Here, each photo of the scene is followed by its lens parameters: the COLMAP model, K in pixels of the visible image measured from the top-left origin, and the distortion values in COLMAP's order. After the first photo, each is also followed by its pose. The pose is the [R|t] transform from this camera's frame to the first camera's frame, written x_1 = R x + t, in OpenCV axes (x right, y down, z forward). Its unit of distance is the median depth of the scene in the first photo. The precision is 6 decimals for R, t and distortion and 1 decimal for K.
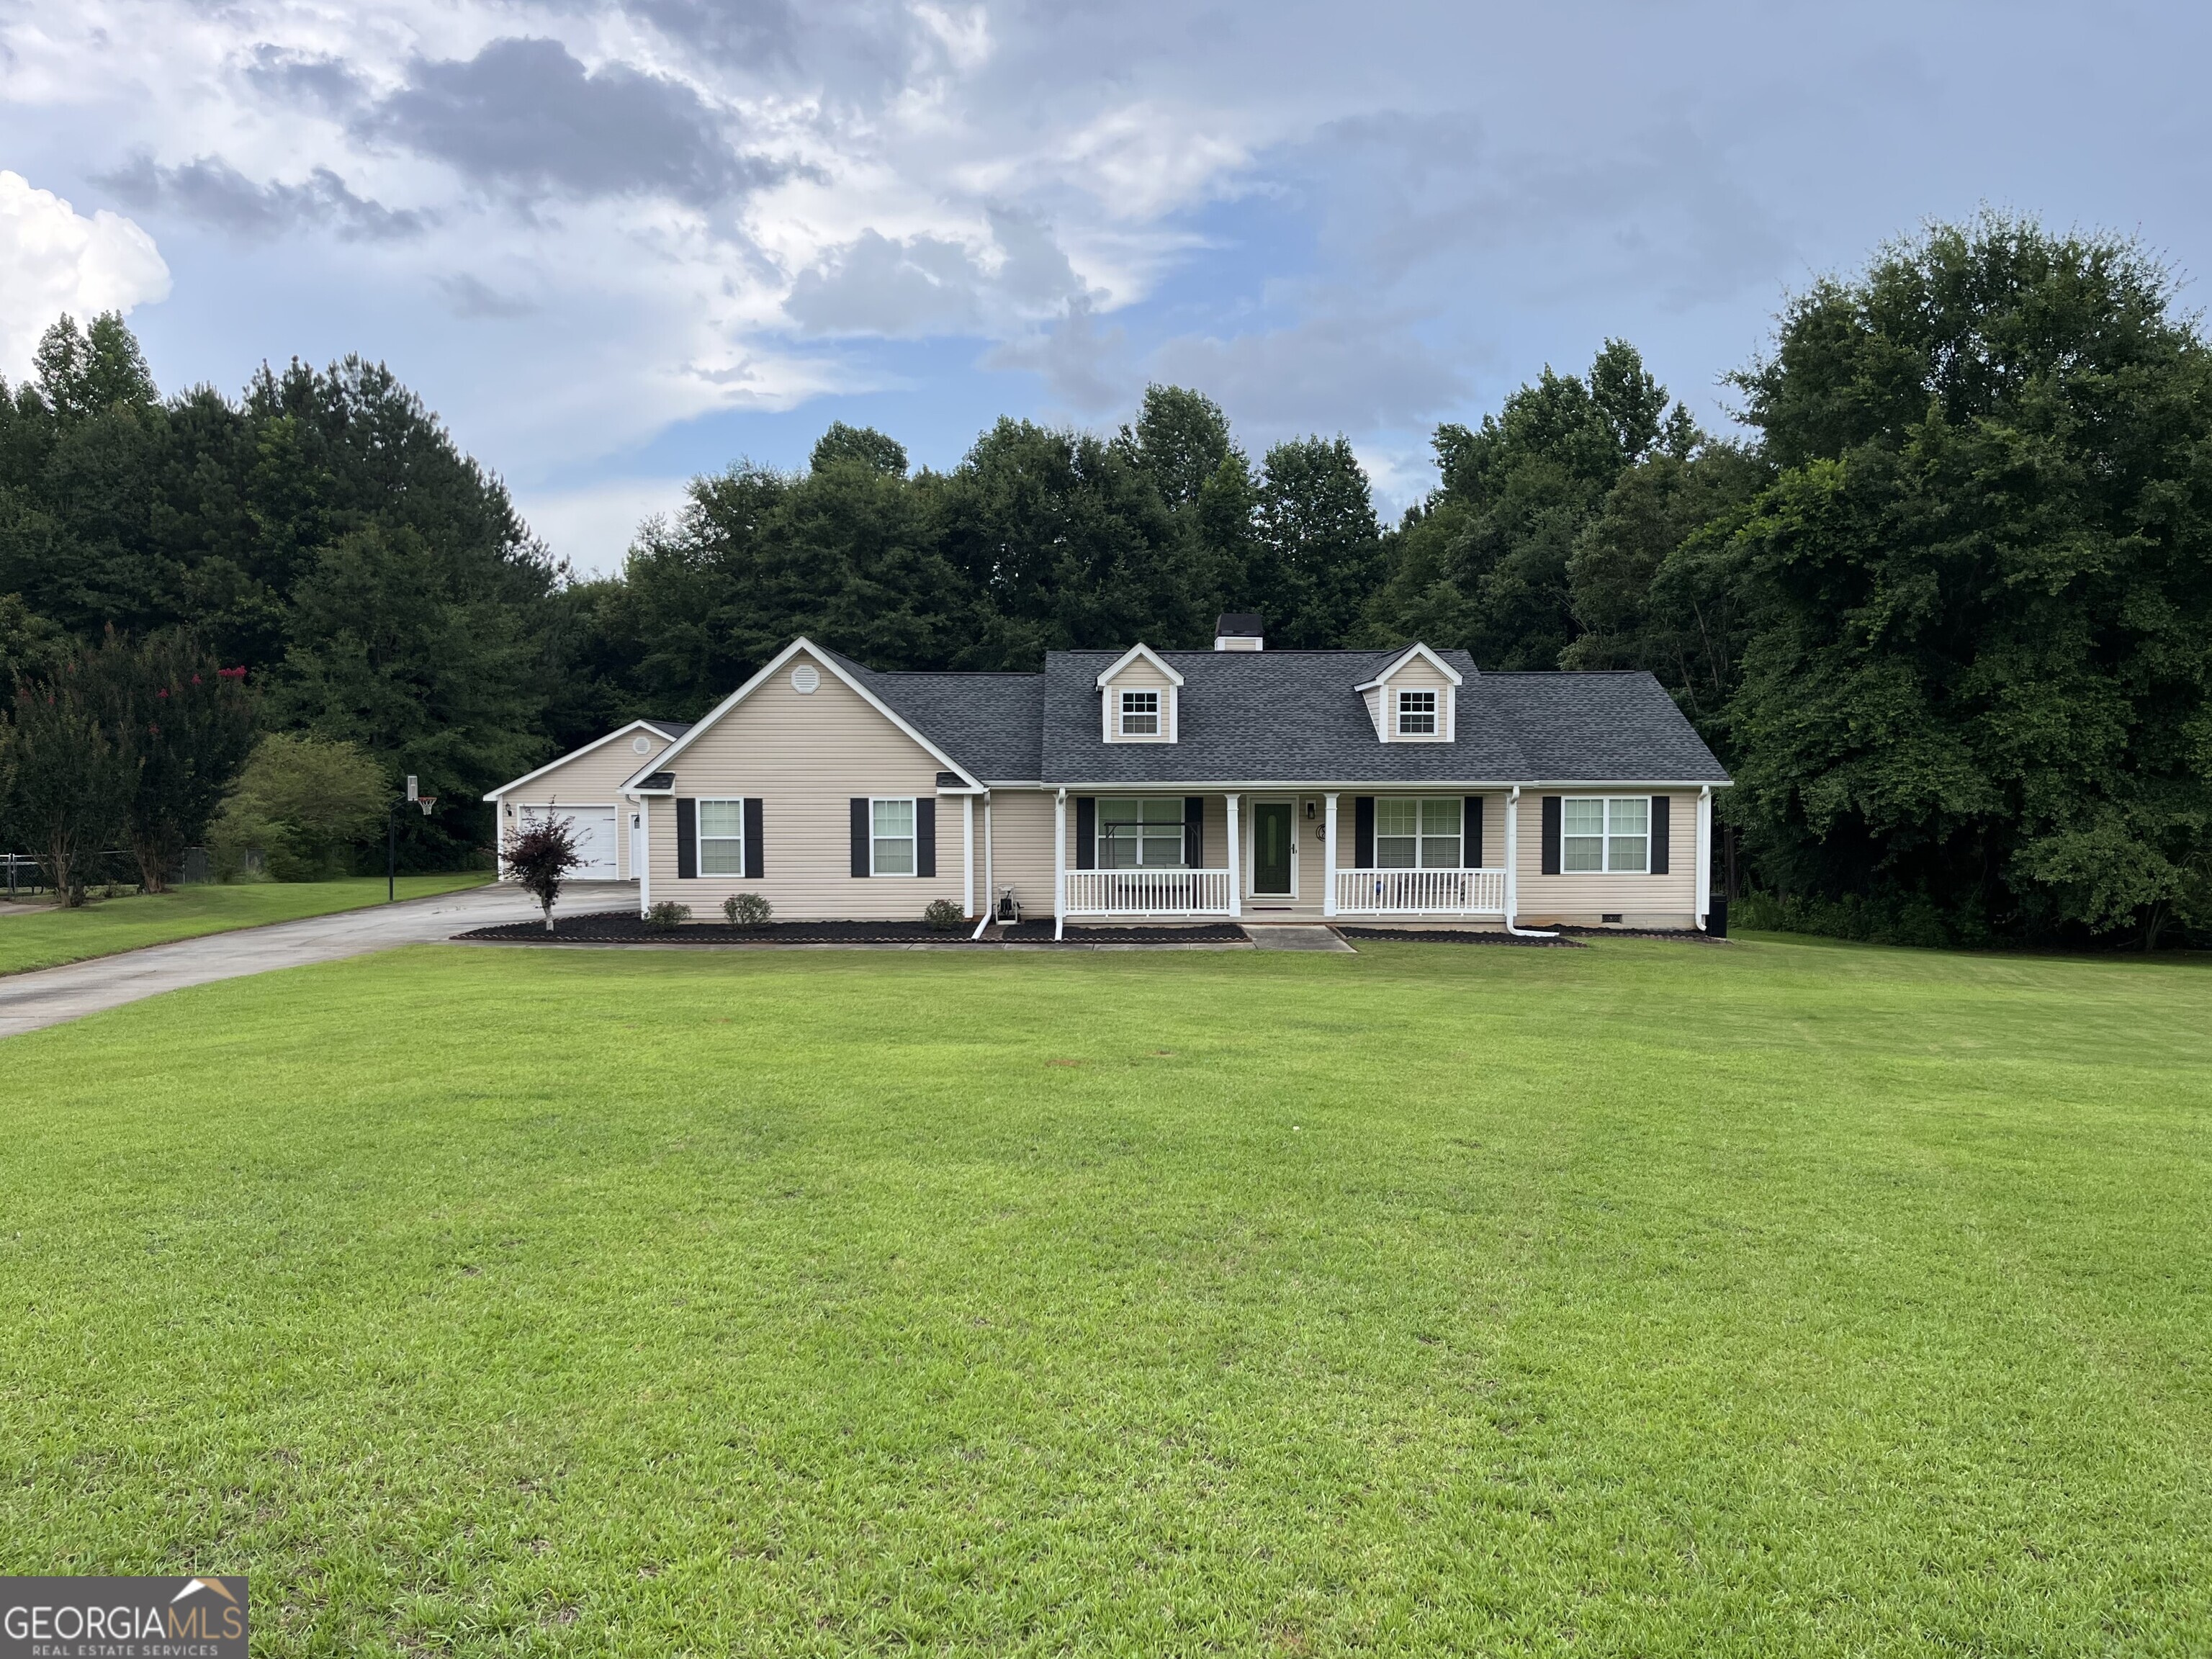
lens RADIAL K [[1720.0, 0, 1136.2], [0, 1720.0, 845.2], [0, 0, 1]] dist [0.024274, -0.001997]
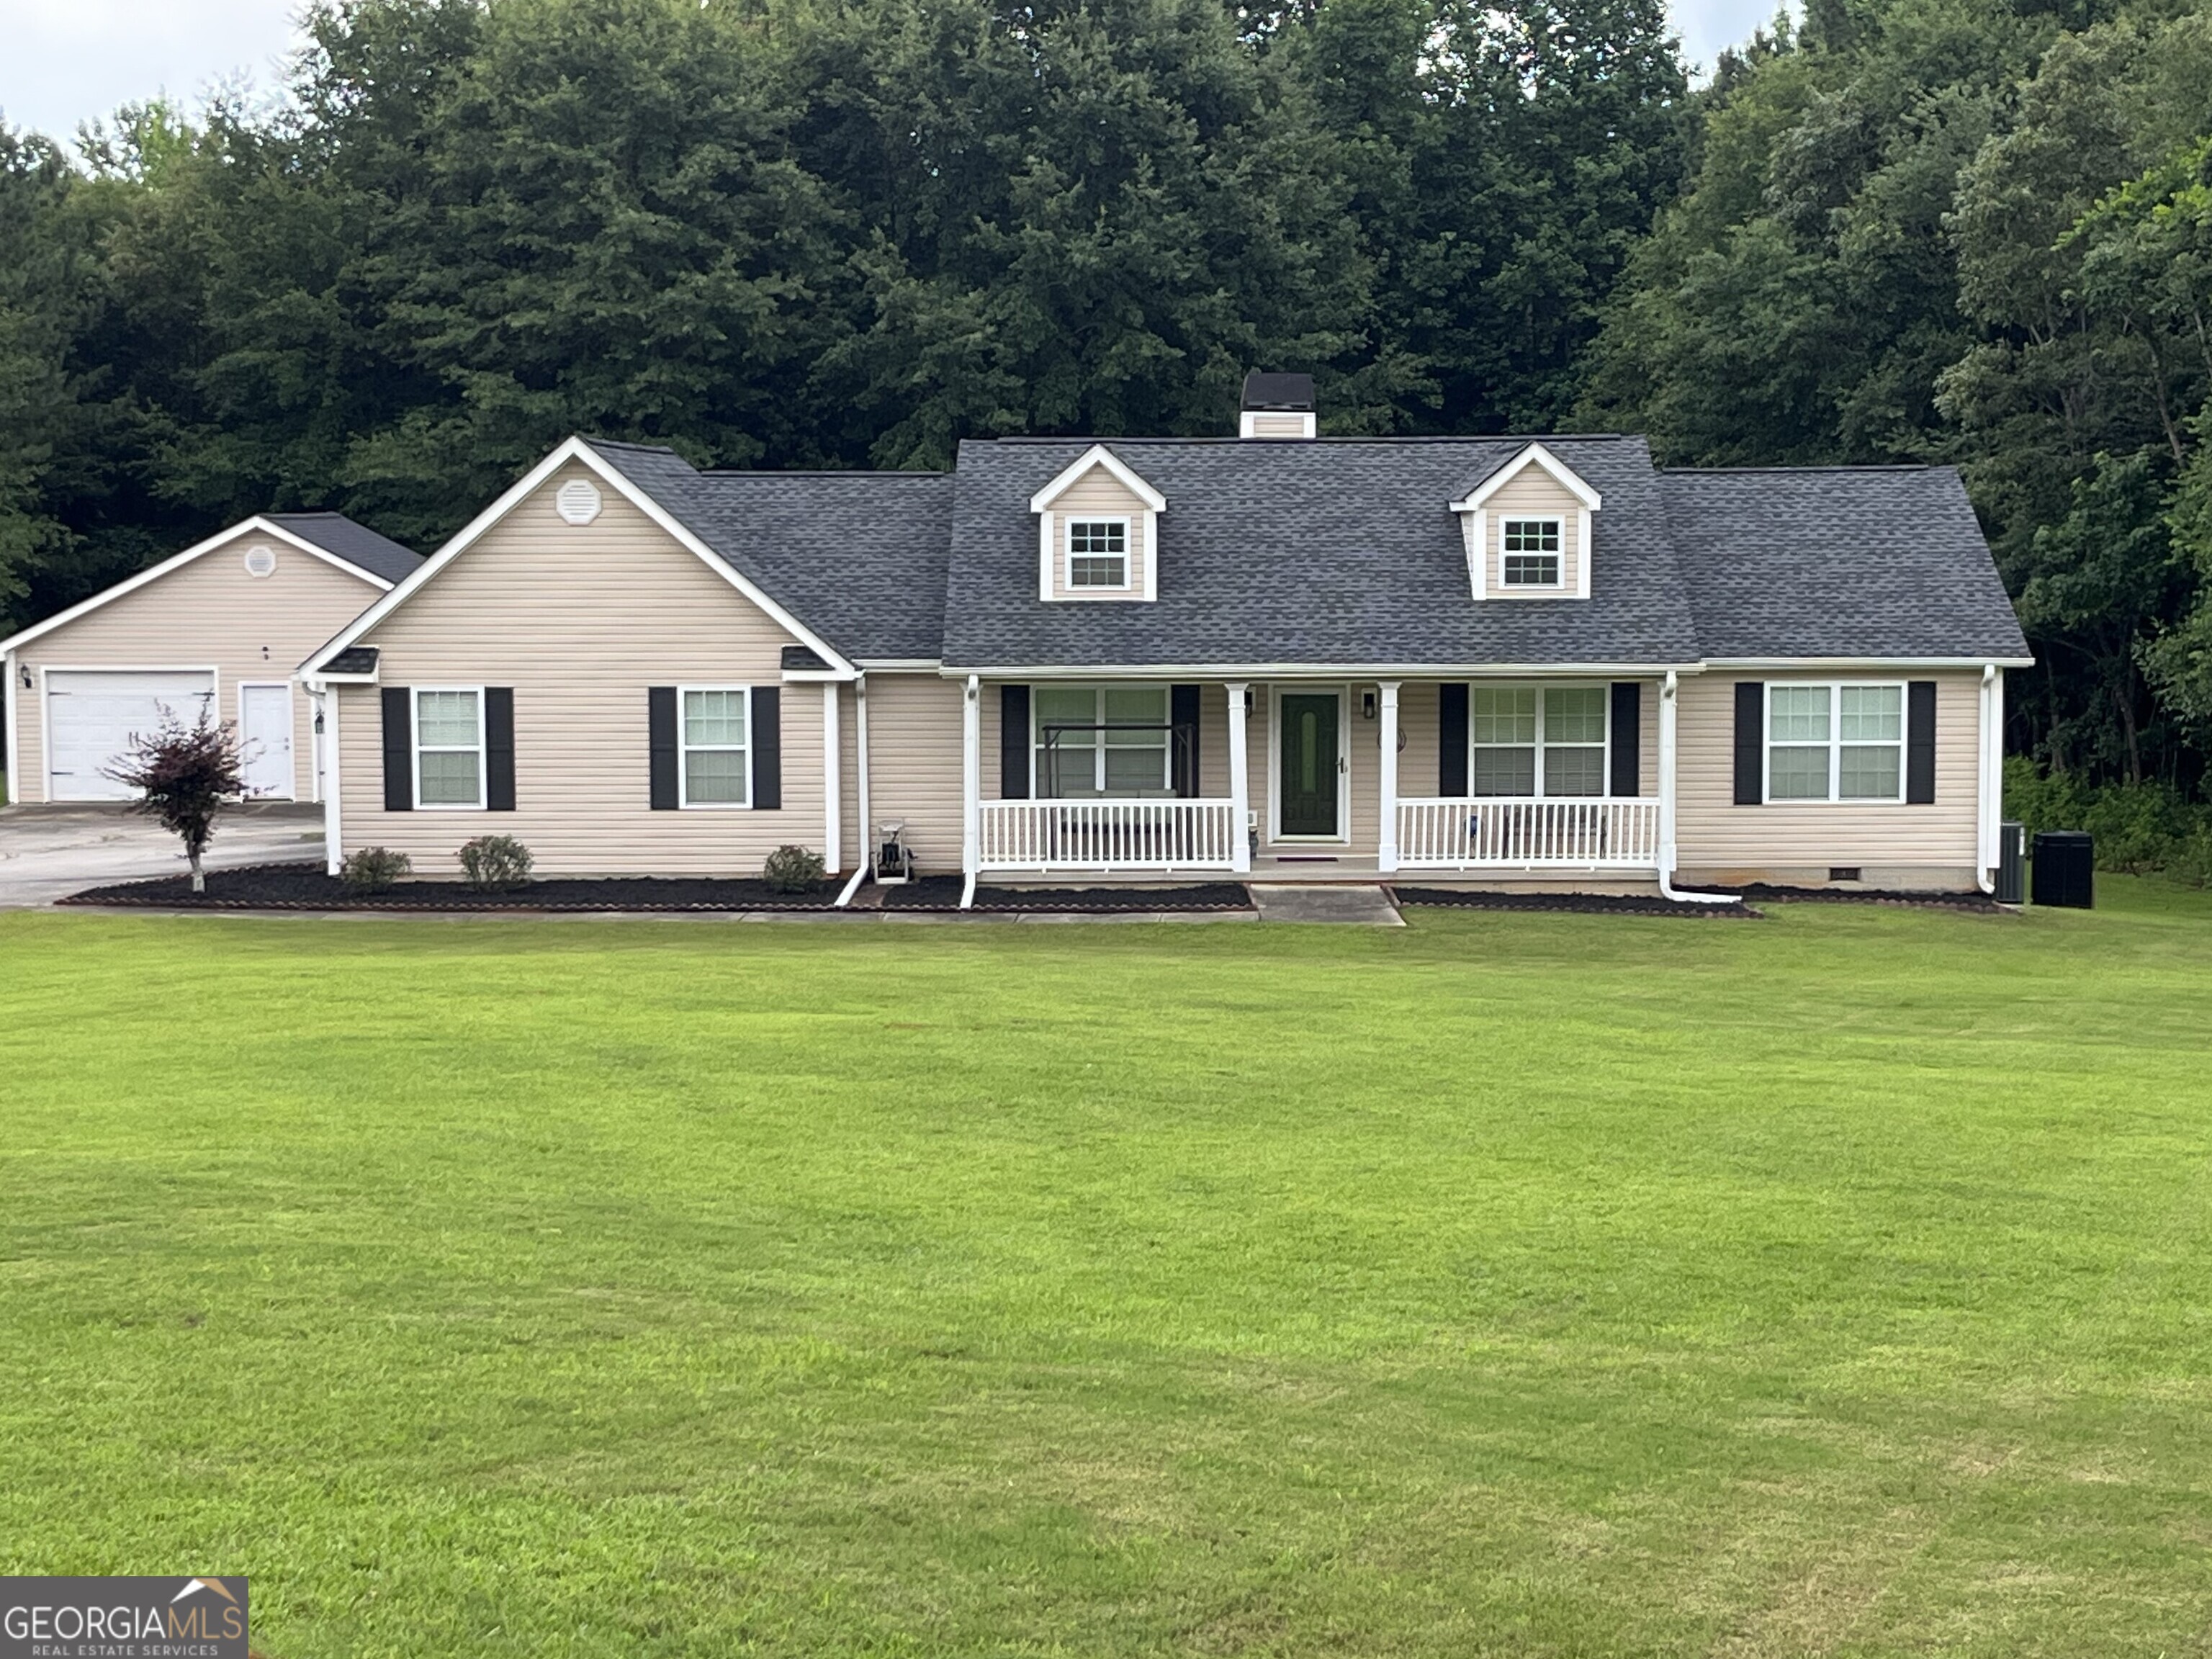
lens RADIAL K [[4083.3, 0, 1101.4], [0, 4083.3, 821.6], [0, 0, 1]] dist [0.022236, 0.000000]
pose [[0.999201, 0.000369, -0.039957, 0.061770], [0.000920, 0.999479, 0.032248, -0.025191], [0.039949, -0.032259, 0.998681, -0.501308]]
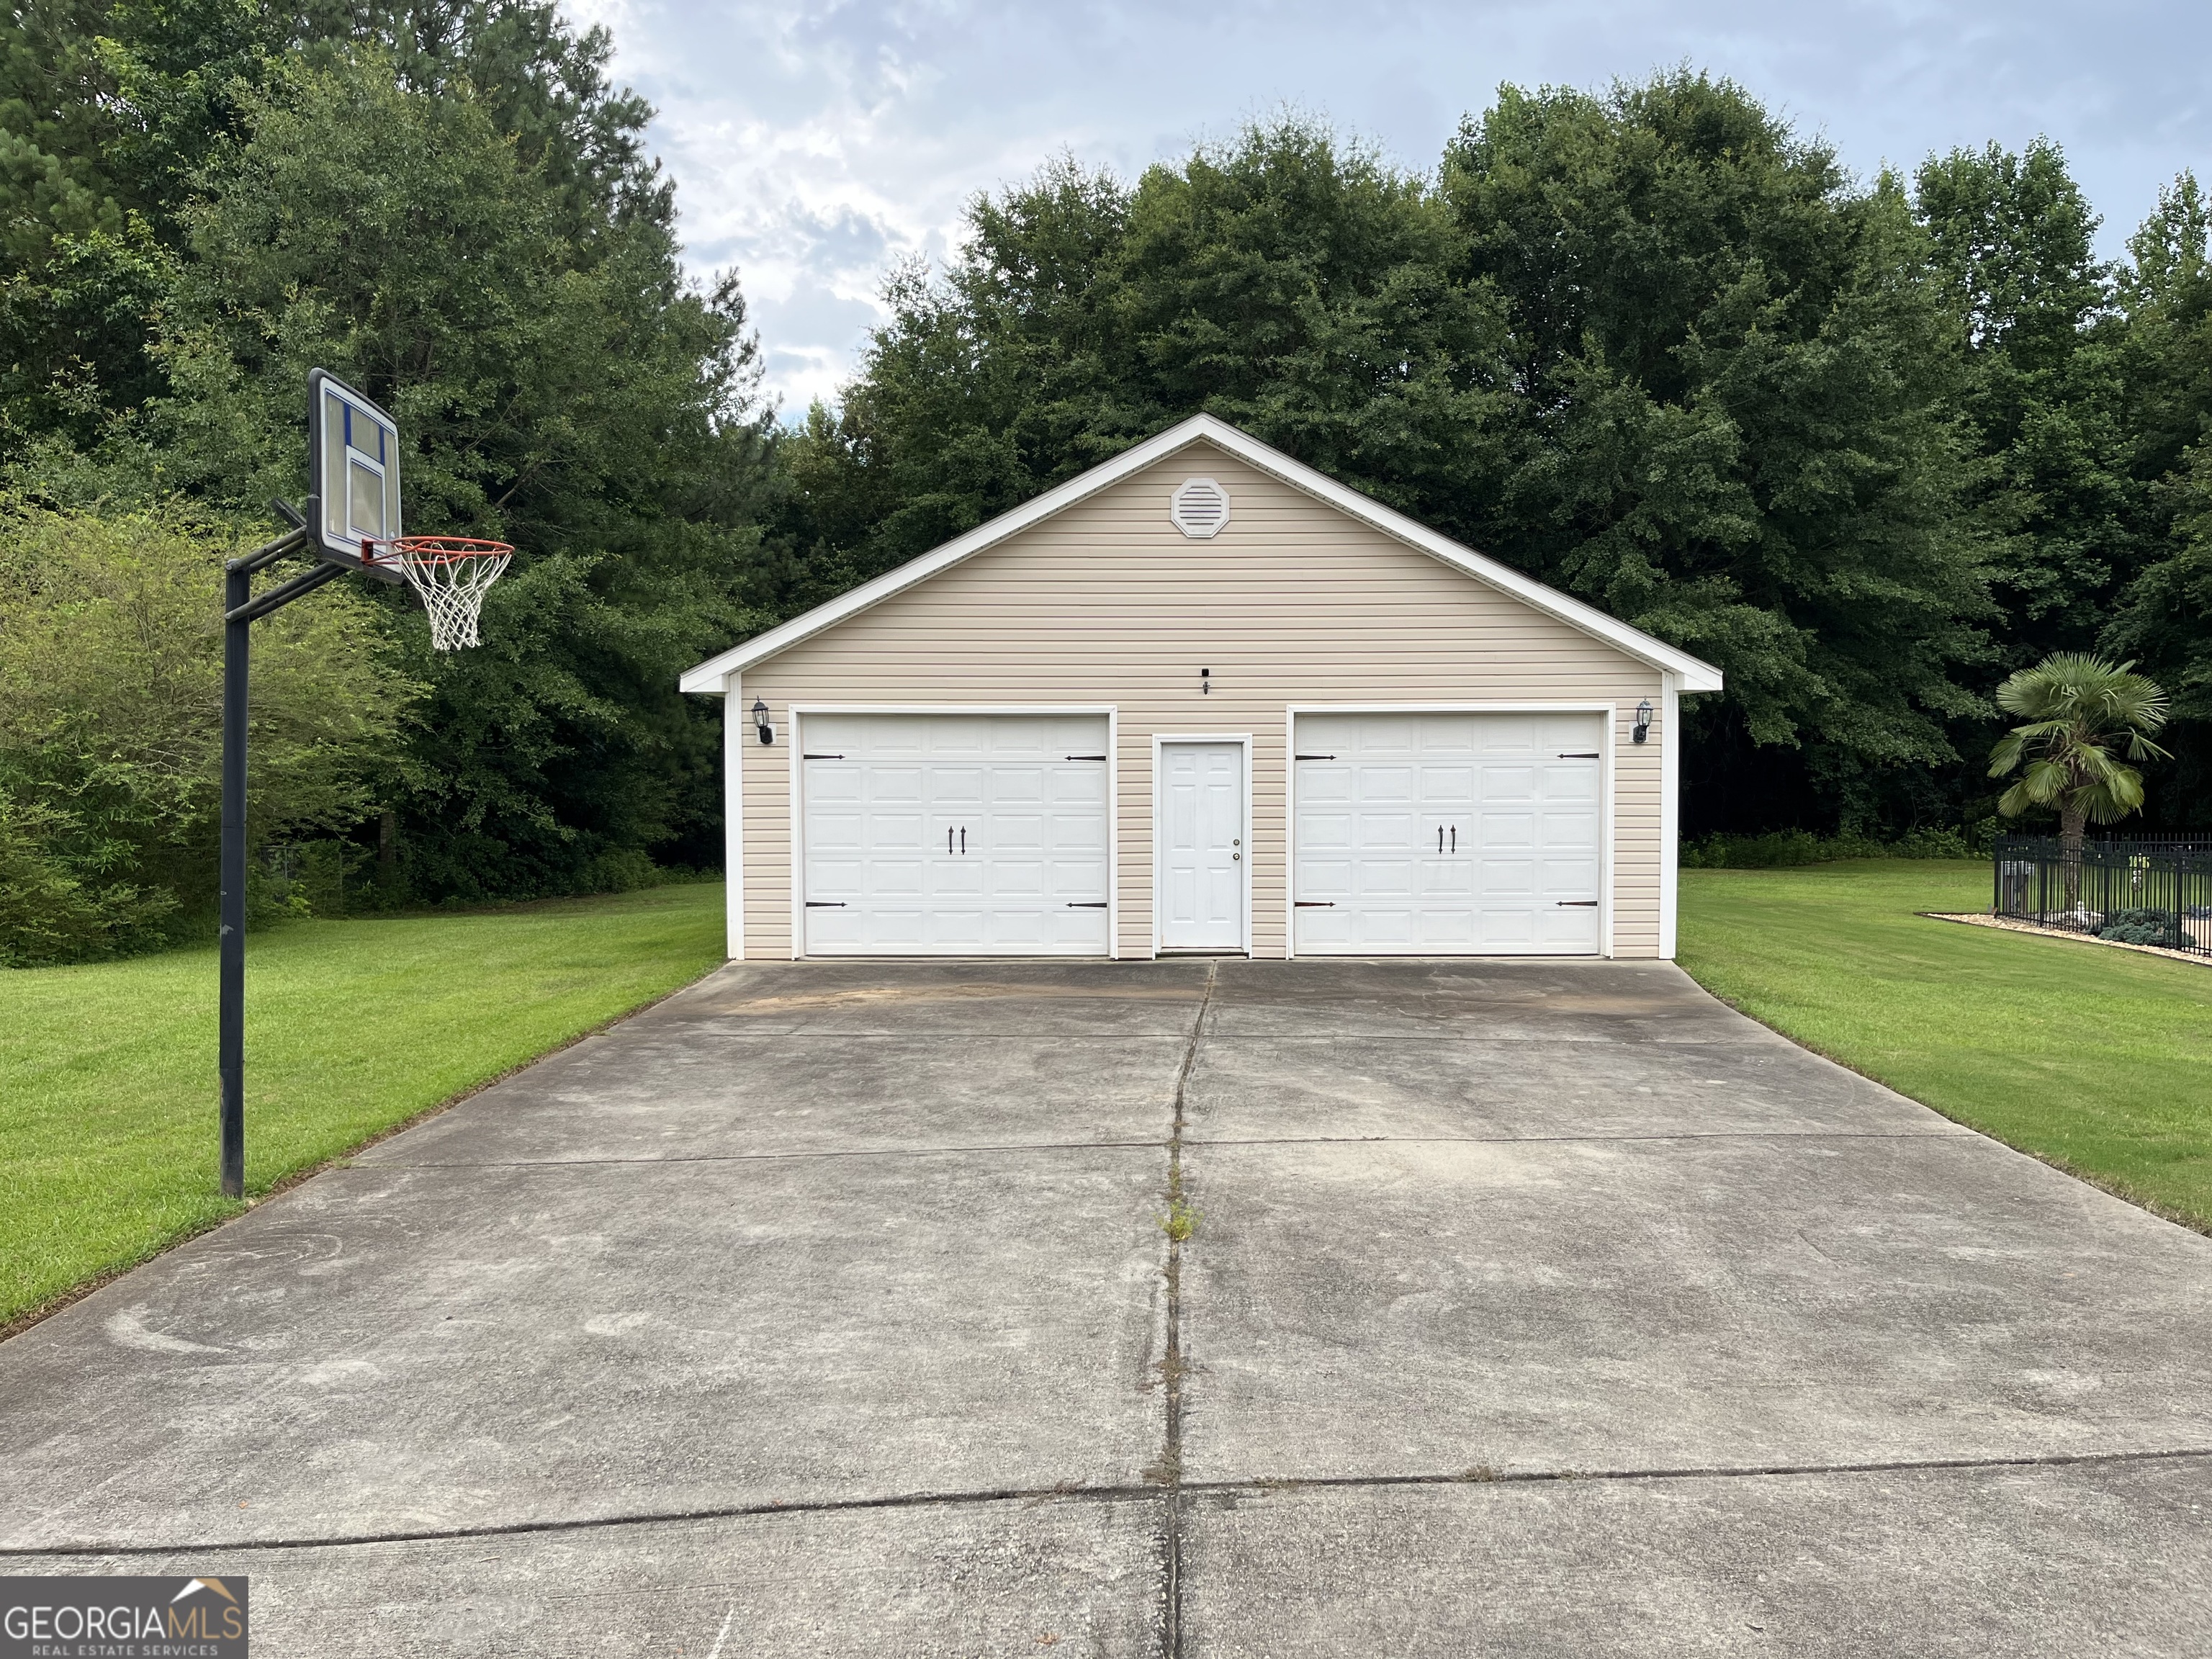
lens RADIAL K [[1720.0, 0, 1124.2], [0, 1720.0, 847.5], [0, 0, 1]] dist [0.024274, -0.001997]
pose [[0.998399, 0.001478, -0.056548, -0.450665], [-0.001262, 0.999992, 0.003845, -0.000130], [0.056554, -0.003768, 0.998392, 1.118494]]
